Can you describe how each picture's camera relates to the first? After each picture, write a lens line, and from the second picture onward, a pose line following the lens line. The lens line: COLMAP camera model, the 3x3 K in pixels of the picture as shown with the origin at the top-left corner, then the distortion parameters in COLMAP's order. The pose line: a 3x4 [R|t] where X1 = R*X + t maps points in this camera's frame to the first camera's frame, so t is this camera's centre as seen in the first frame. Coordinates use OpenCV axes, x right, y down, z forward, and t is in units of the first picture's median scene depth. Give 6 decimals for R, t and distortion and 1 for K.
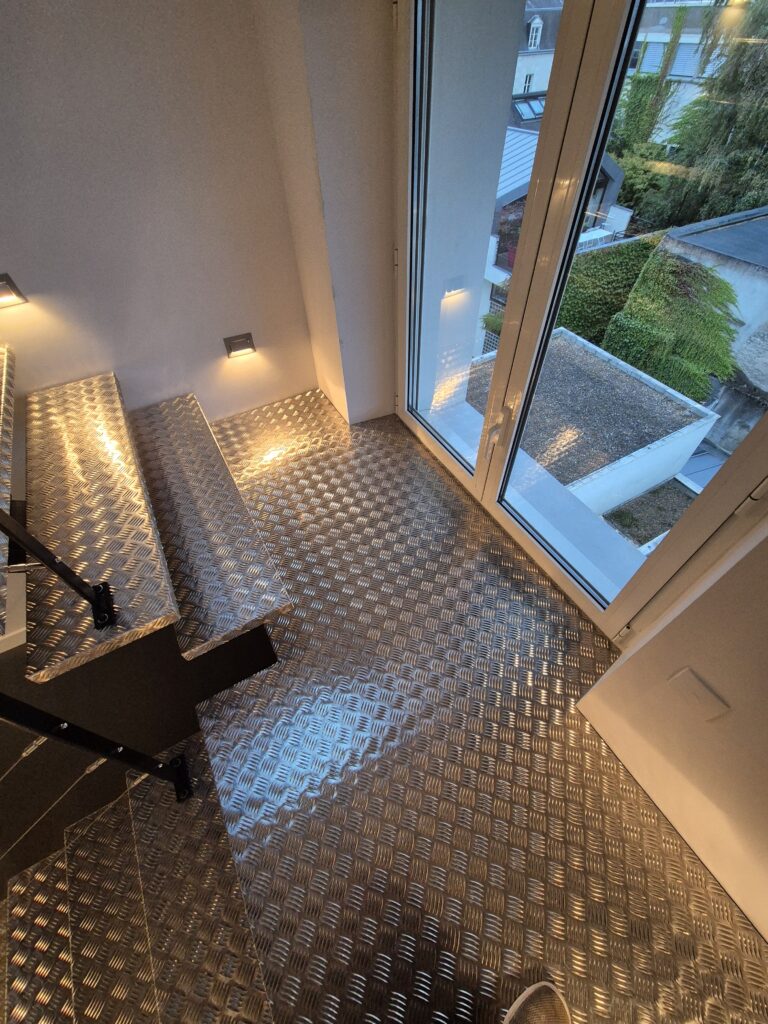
lens RADIAL K [[422.6, 0, 381.9], [0, 422.6, 518.8], [0, 0, 1]] dist [-0.004137, 0.001130]
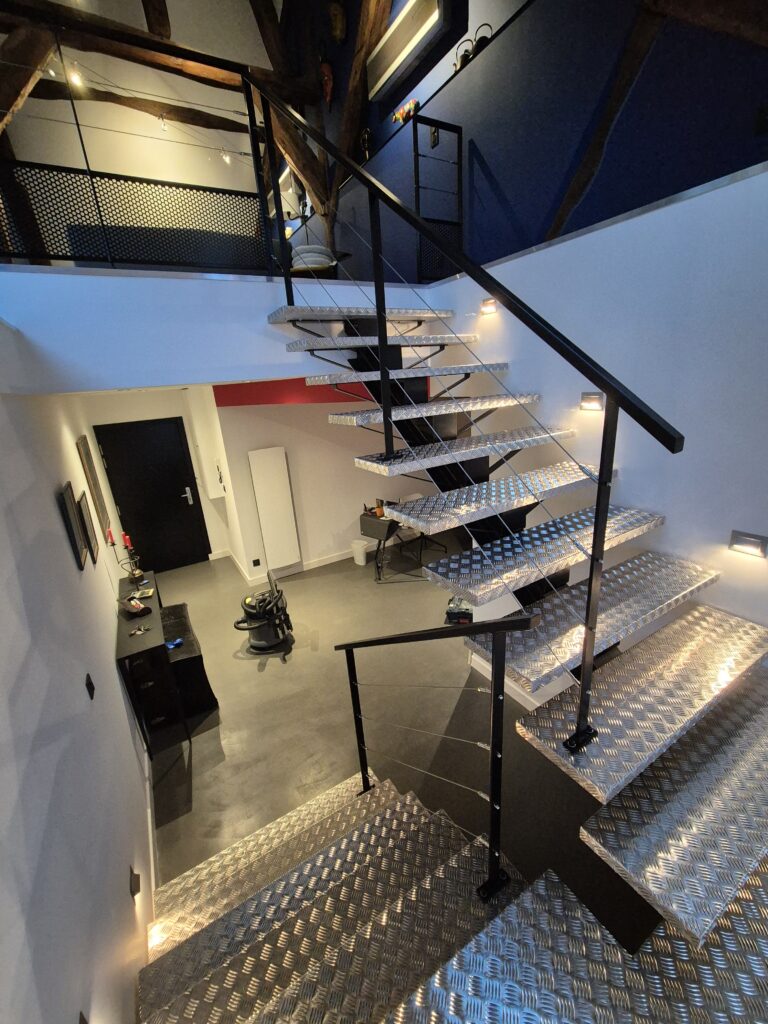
lens RADIAL K [[422.6, 0, 391.9], [0, 422.6, 510.1], [0, 0, 1]] dist [-0.004137, 0.001130]
pose [[0.060568, 0.327347, -0.942961, 0.271959], [-0.731456, 0.657367, 0.181221, -0.063652], [0.679193, 0.678758, 0.279255, -0.215857]]
